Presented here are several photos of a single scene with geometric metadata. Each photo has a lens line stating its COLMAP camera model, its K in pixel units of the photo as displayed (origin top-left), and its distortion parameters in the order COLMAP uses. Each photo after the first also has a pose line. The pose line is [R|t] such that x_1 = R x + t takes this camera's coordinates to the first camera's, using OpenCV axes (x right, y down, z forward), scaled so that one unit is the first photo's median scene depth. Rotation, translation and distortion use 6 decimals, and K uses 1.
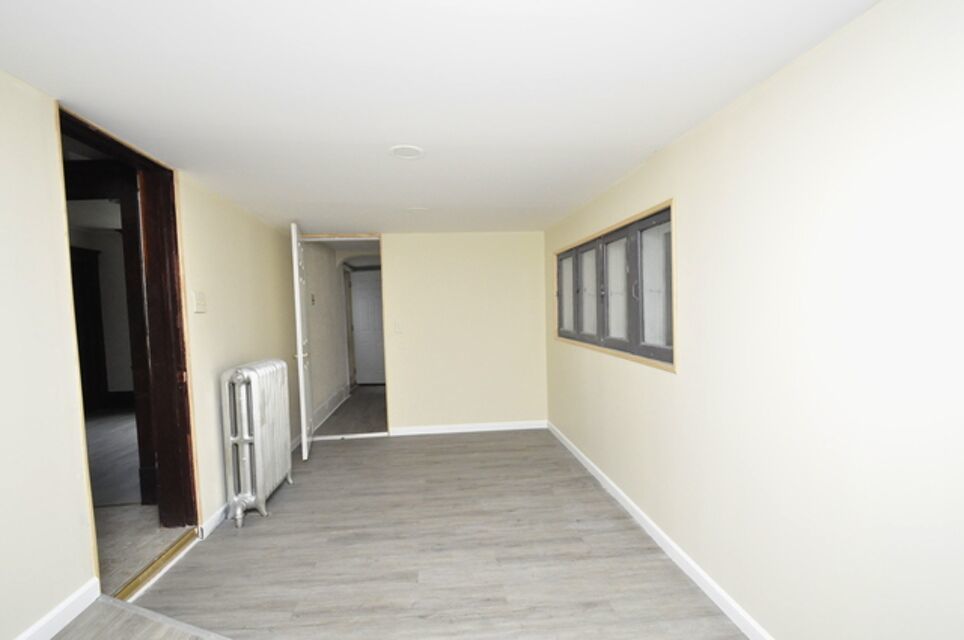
lens RADIAL K [[423.5, 0, 475.7], [0, 423.5, 334.1], [0, 0, 1]] dist [0.000014, -0.000393]
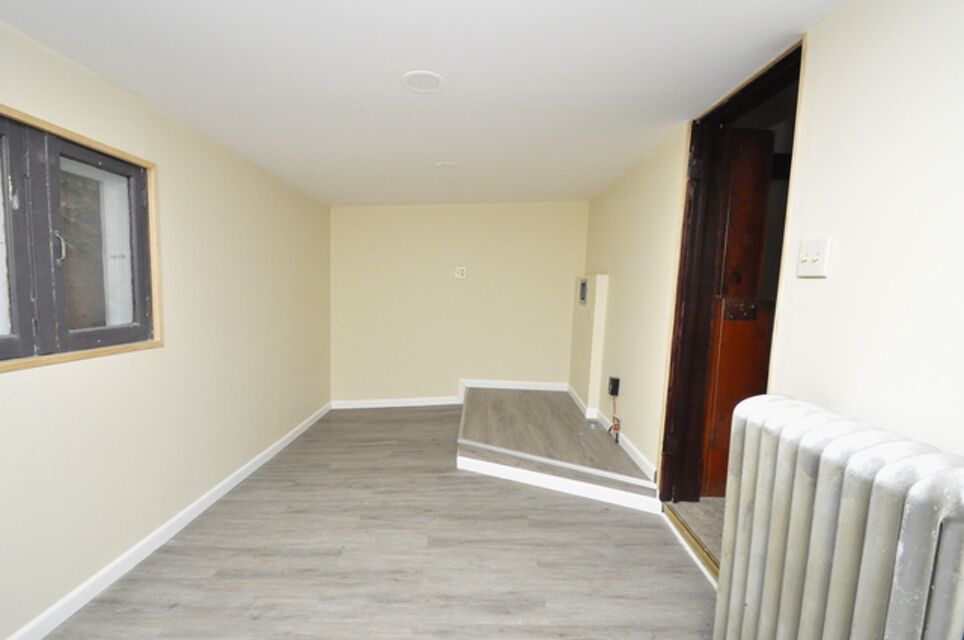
lens RADIAL K [[423.5, 0, 475.7], [0, 423.5, 334.1], [0, 0, 1]] dist [0.000014, -0.000393]
pose [[-0.994309, -0.004933, 0.106423, -0.337654], [0.012103, 0.987230, 0.158841, -0.079942], [-0.105848, 0.159225, -0.981552, 1.801616]]
